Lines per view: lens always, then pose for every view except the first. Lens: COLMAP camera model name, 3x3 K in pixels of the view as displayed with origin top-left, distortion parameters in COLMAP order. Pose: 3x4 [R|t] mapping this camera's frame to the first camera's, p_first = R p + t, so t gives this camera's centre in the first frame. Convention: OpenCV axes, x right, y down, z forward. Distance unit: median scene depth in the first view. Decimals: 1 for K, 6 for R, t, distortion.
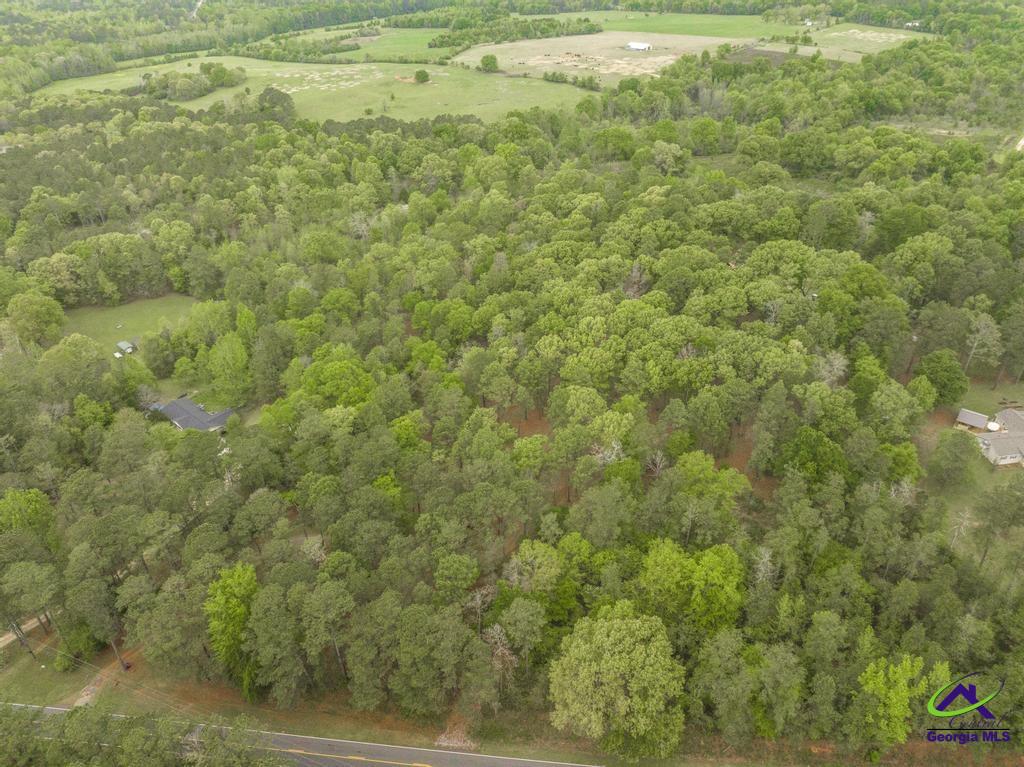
lens RADIAL K [[739.8, 0, 512.0], [0, 739.8, 383.5], [0, 0, 1]] dist [-0.068129, 0.045241]
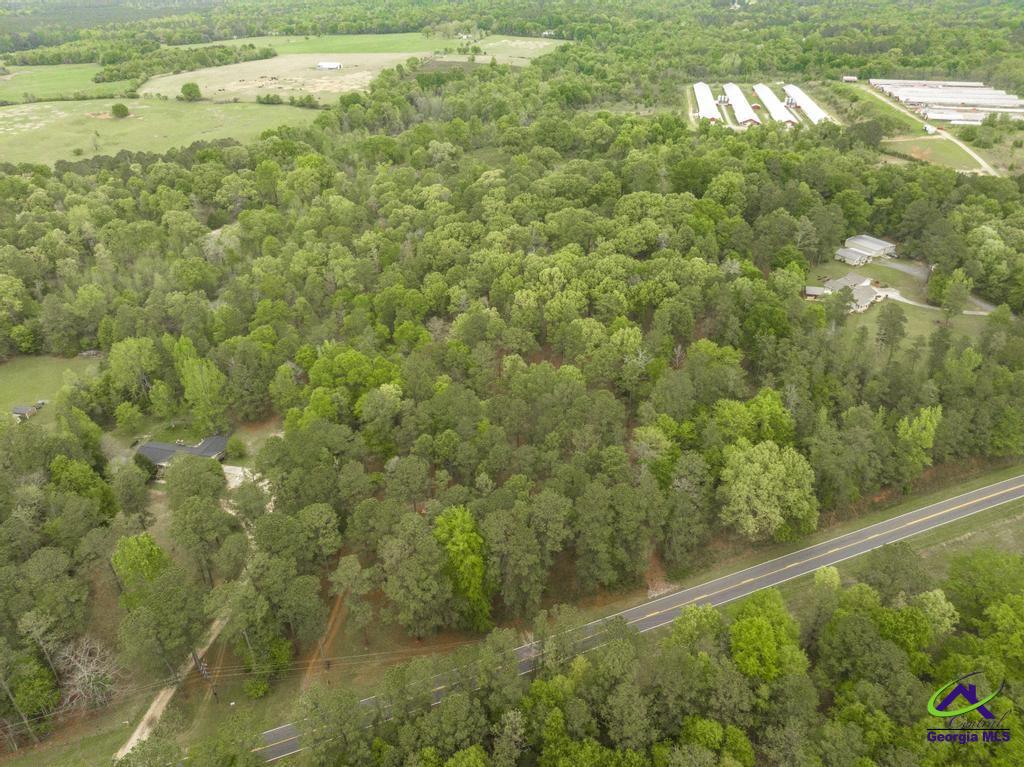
lens RADIAL K [[739.8, 0, 512.0], [0, 739.8, 383.5], [0, 0, 1]] dist [-0.068129, 0.045241]
pose [[0.880223, -0.230599, 0.414767, -0.146570], [0.243229, 0.969698, 0.022942, 0.014105], [-0.407489, 0.080689, 0.909638, -0.007208]]
